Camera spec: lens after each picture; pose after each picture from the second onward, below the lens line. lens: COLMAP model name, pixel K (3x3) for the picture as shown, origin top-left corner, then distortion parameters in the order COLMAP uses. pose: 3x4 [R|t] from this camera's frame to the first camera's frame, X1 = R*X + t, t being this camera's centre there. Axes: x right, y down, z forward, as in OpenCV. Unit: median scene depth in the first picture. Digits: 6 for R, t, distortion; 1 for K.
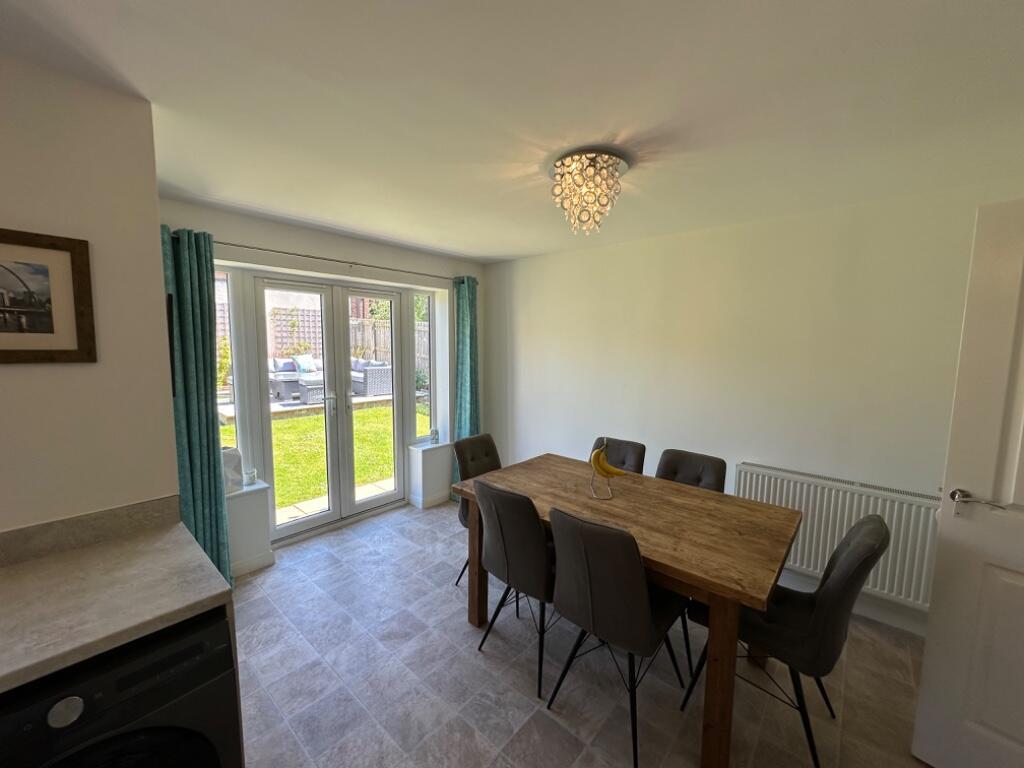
lens RADIAL K [[412.7, 0, 506.6], [0, 412.7, 381.6], [0, 0, 1]] dist [-0.000713, 0.000100]
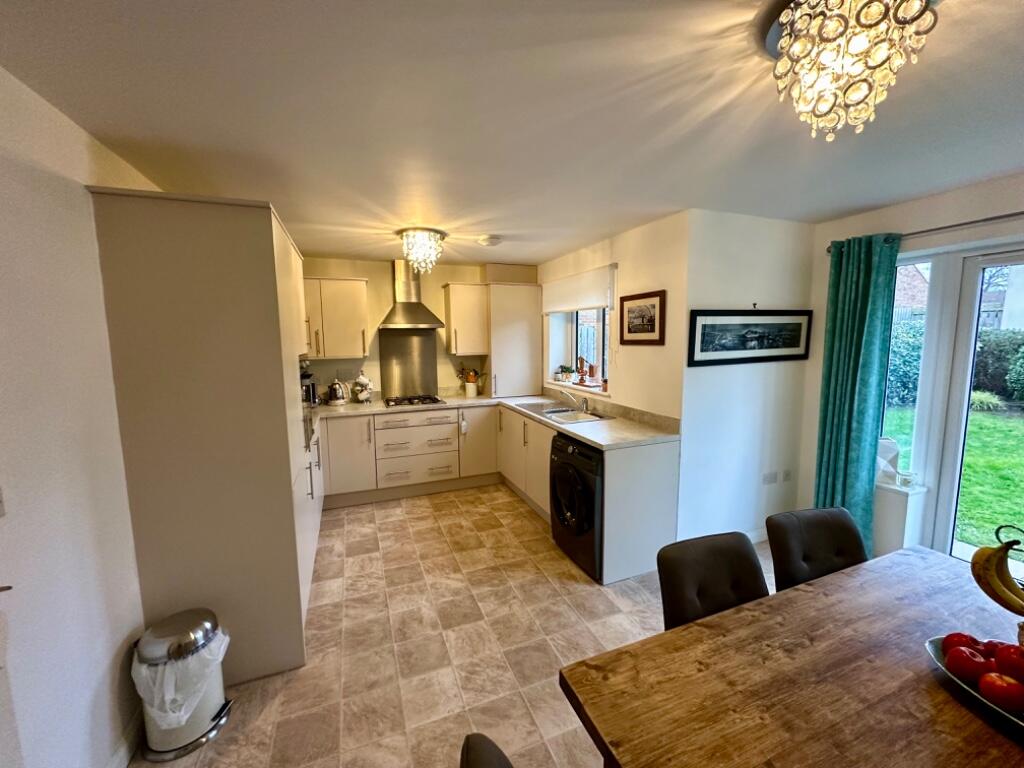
lens RADIAL K [[412.7, 0, 506.6], [0, 412.7, 381.6], [0, 0, 1]] dist [-0.000713, 0.000100]
pose [[-0.422496, 0.096041, -0.901262, 1.343012], [-0.078726, 0.986723, 0.142054, -0.104427], [0.902939, 0.130970, -0.409326, 1.185732]]
